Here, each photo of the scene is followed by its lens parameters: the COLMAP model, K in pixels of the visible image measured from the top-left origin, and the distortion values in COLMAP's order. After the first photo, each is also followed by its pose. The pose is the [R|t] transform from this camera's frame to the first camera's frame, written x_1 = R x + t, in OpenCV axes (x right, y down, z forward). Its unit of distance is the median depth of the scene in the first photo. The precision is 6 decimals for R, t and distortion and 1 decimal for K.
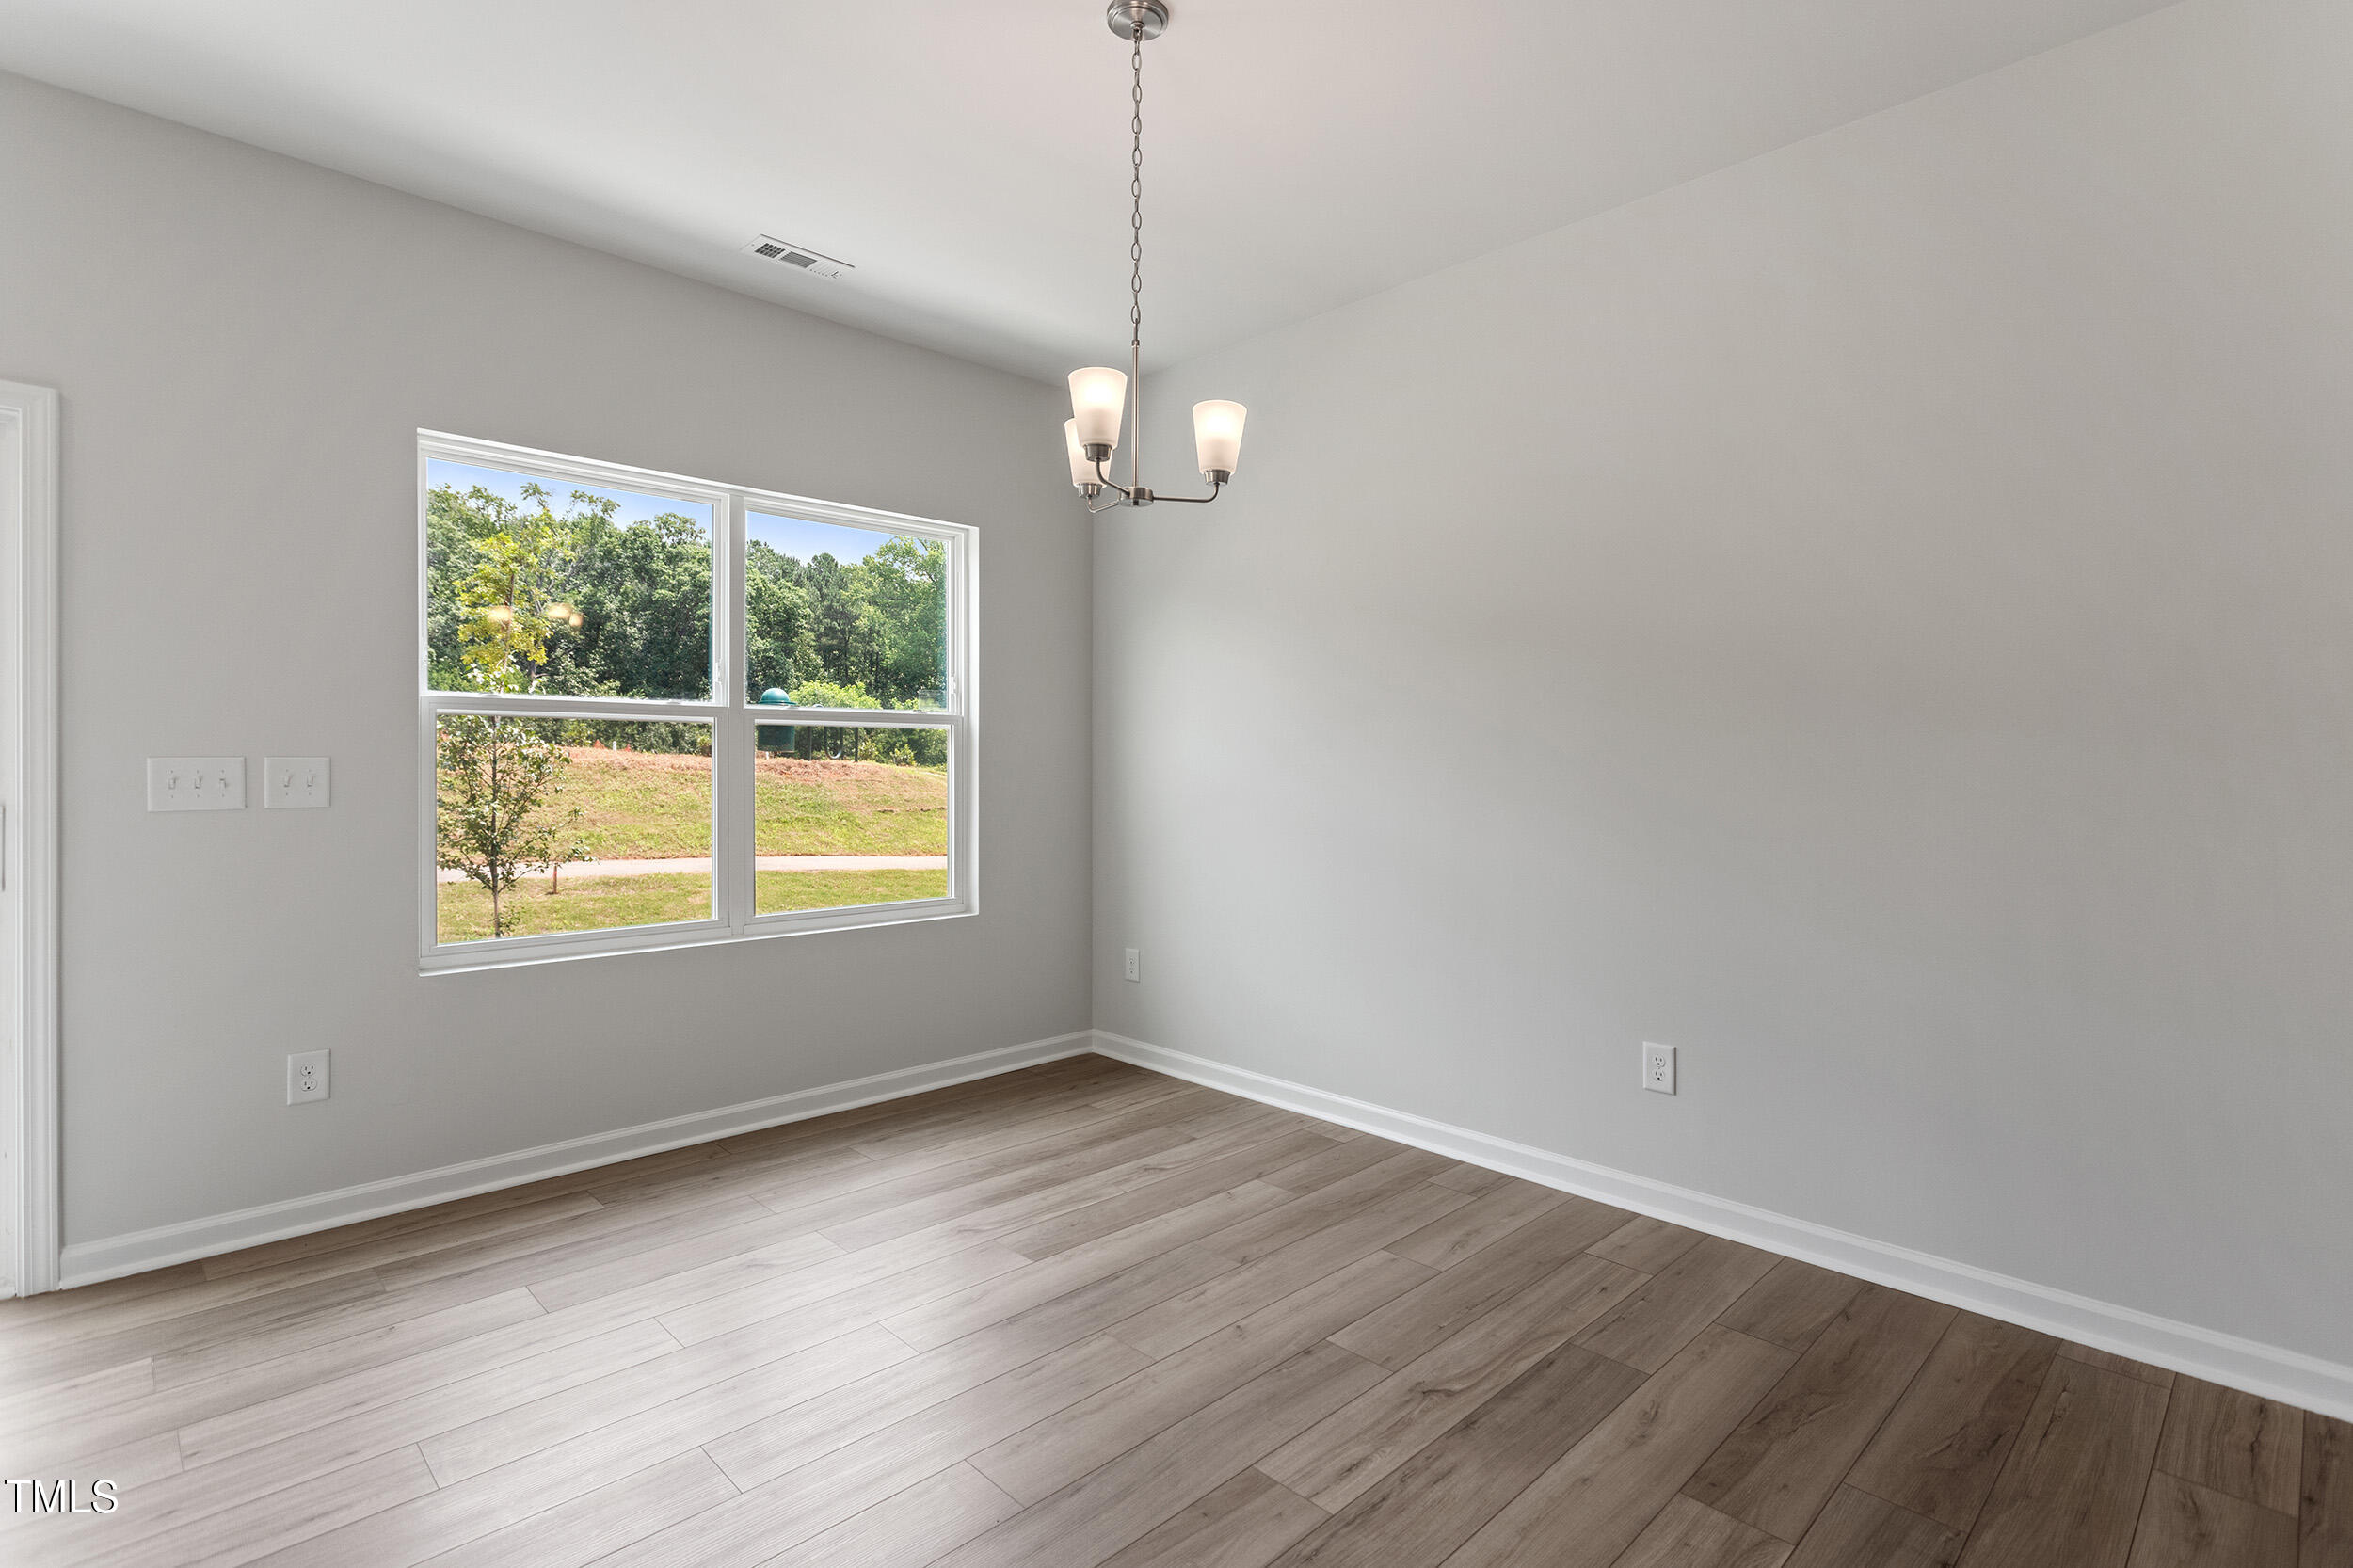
lens RADIAL K [[1130.2, 0, 1187.9], [0, 1130.2, 758.3], [0, 0, 1]] dist [0.002076, -0.000138]
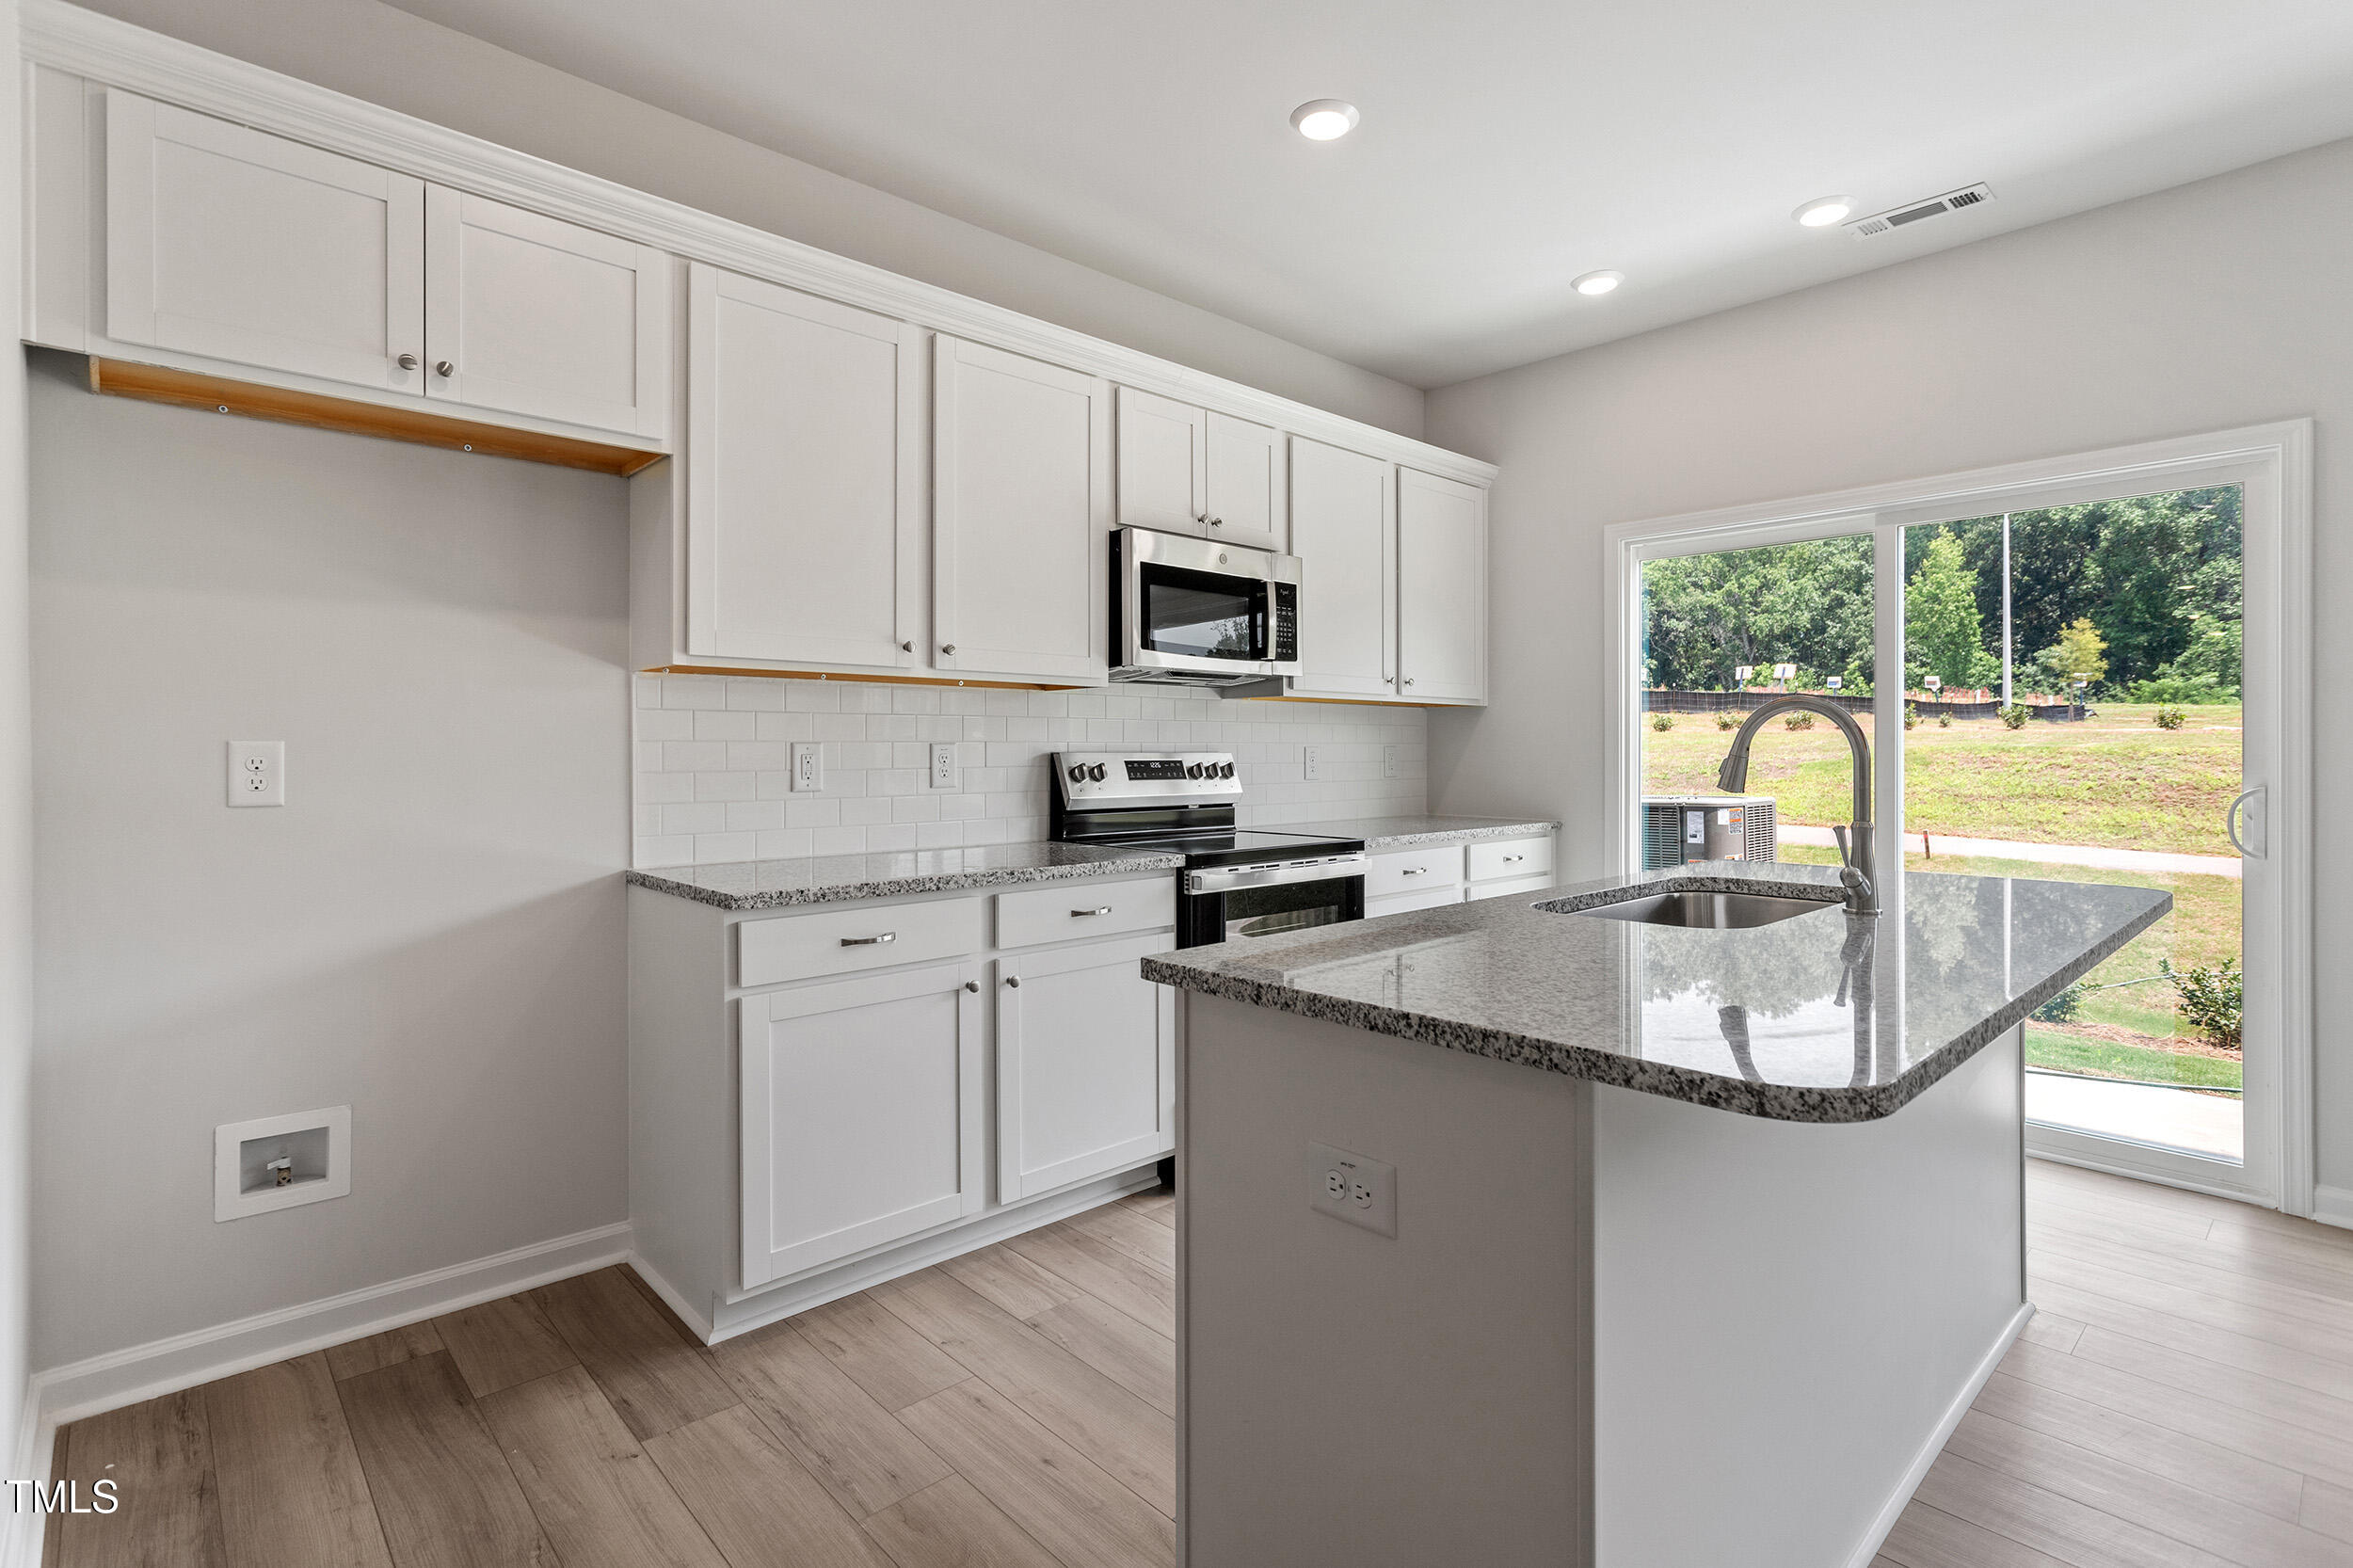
lens RADIAL K [[1130.2, 0, 1187.9], [0, 1130.2, 758.3], [0, 0, 1]] dist [0.002076, -0.000138]
pose [[-0.015526, 0.005777, -0.999863, 0.023172], [0.004572, 0.999973, 0.005707, 0.000195], [0.999869, -0.004483, -0.015552, -0.015657]]
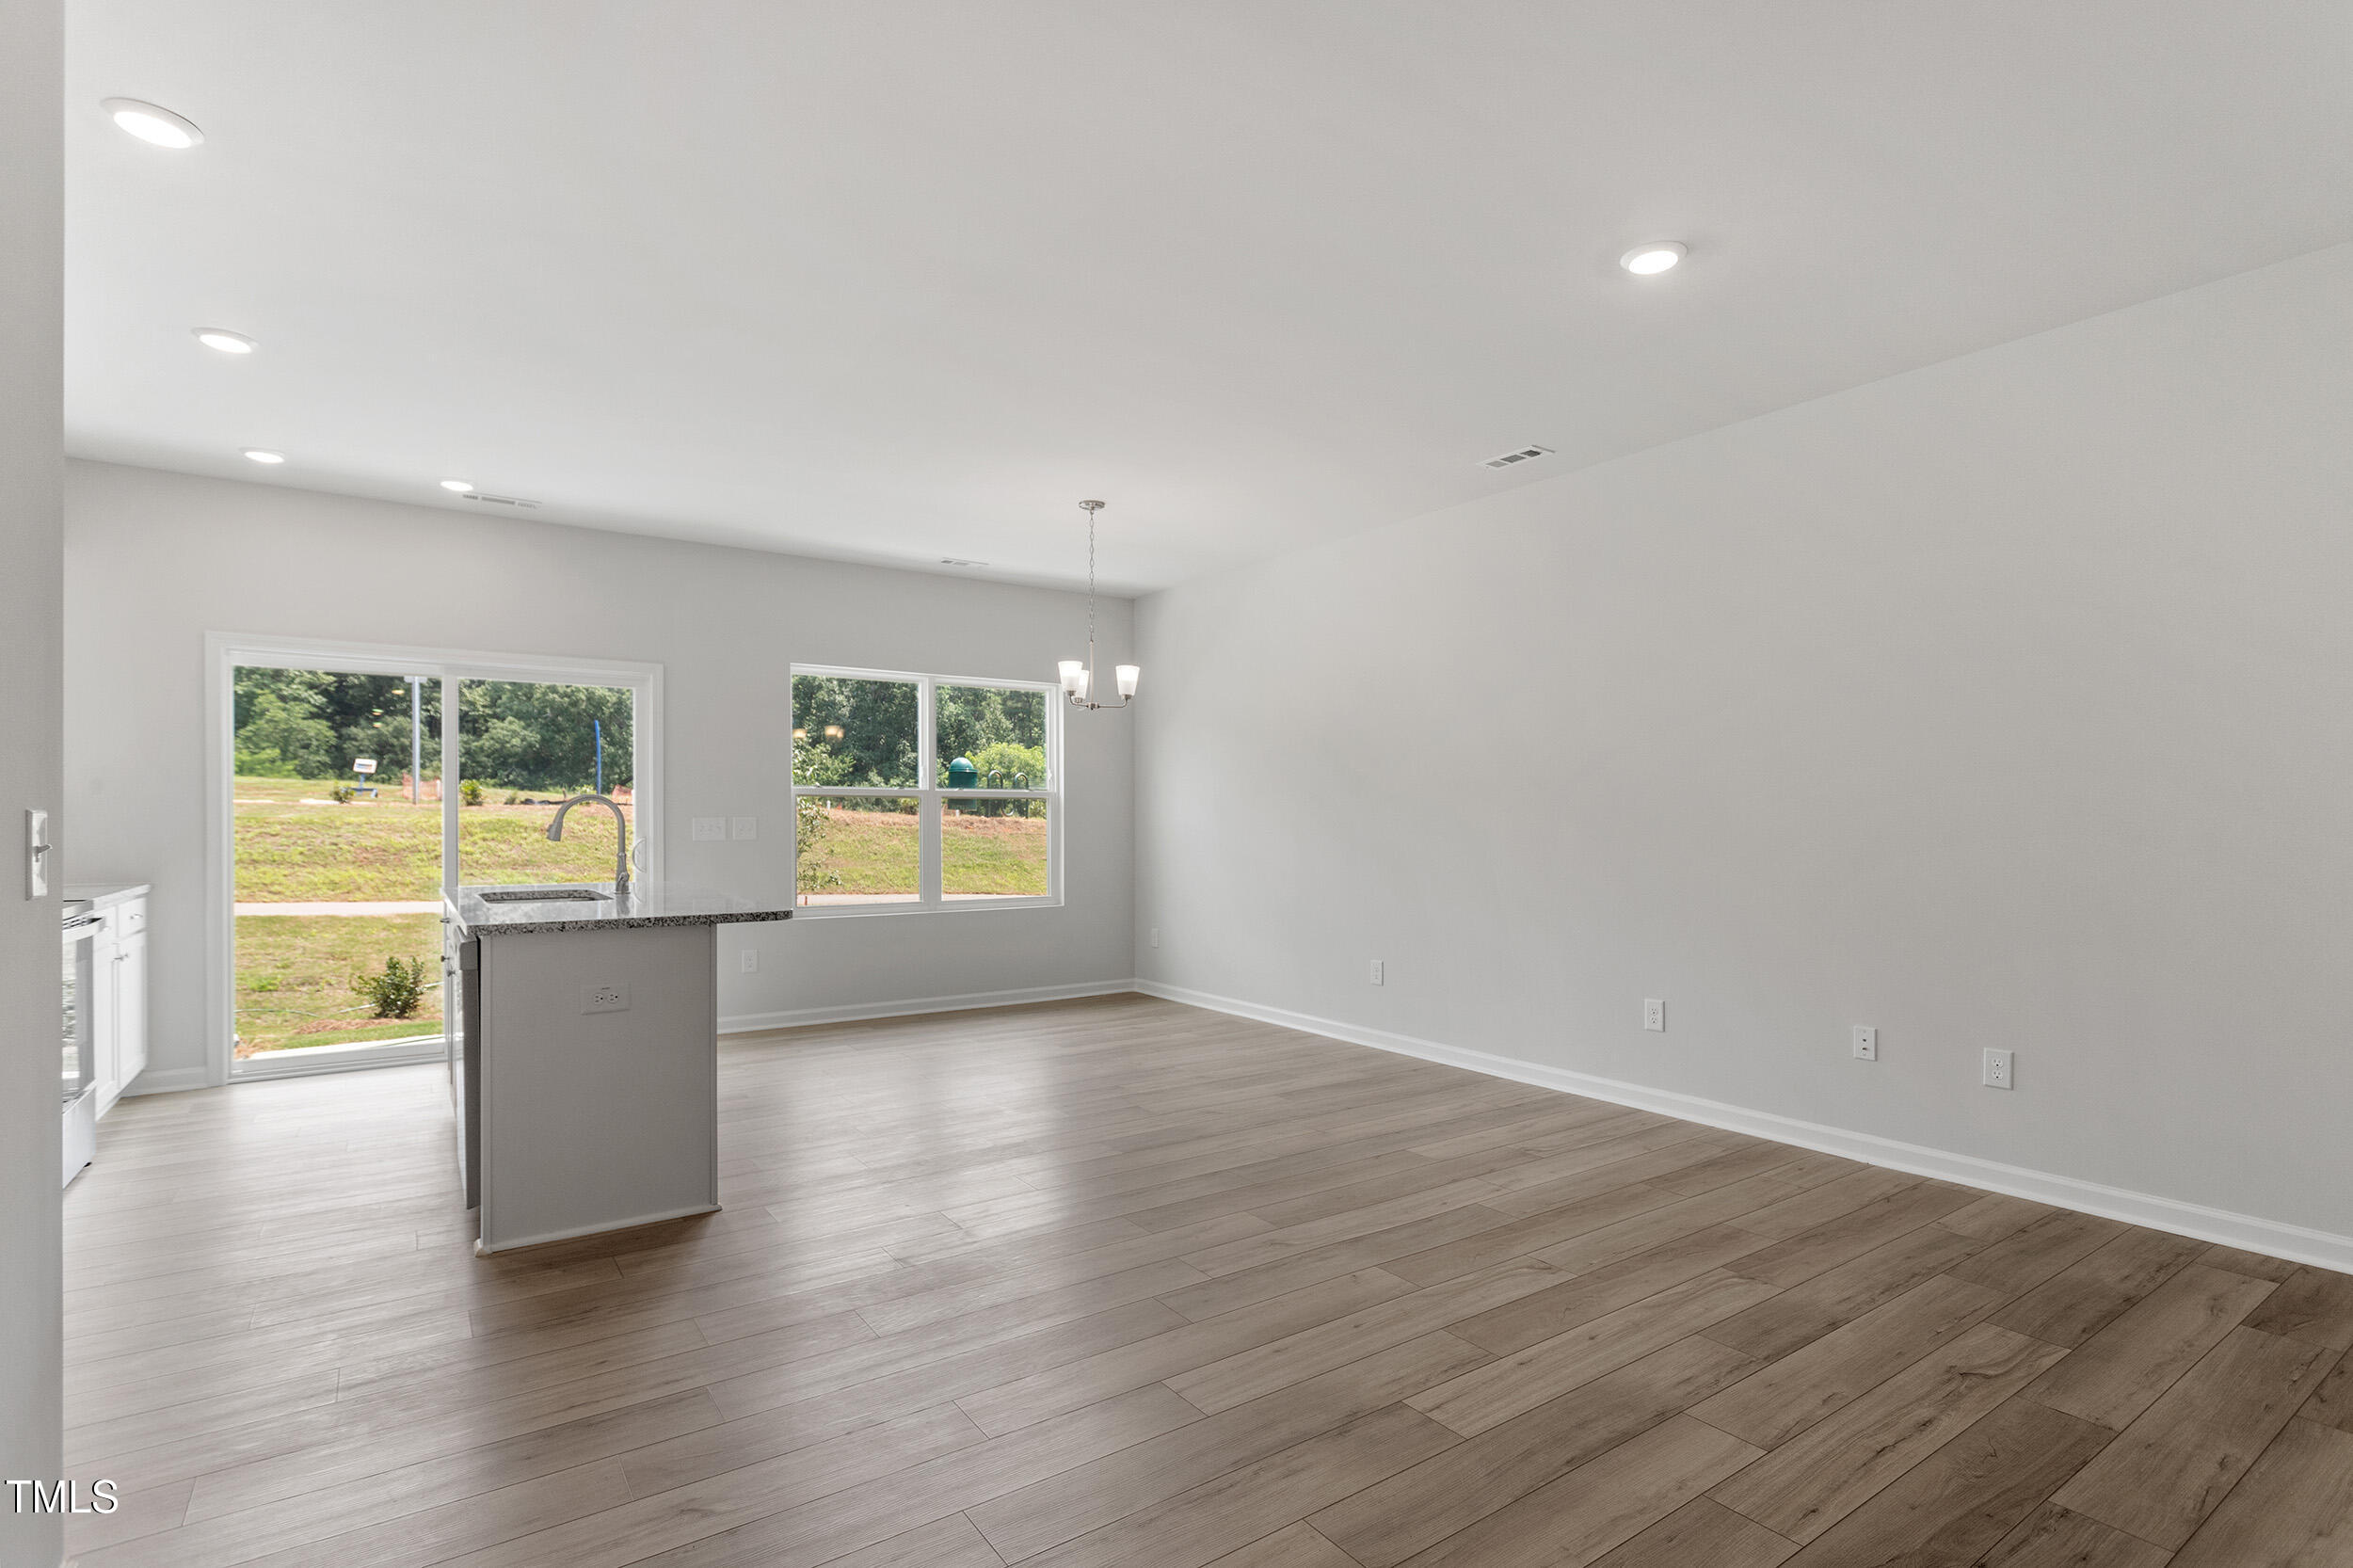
lens RADIAL K [[1133.8, 0, 1181.2], [0, 1133.8, 814.1], [0, 0, 1]] dist [-0.000133, 0.000044]
pose [[0.986740, -0.002953, -0.162282, 0.076549], [0.002897, 0.999996, -0.000583, -0.000557], [0.162283, 0.000105, 0.986744, -0.192178]]
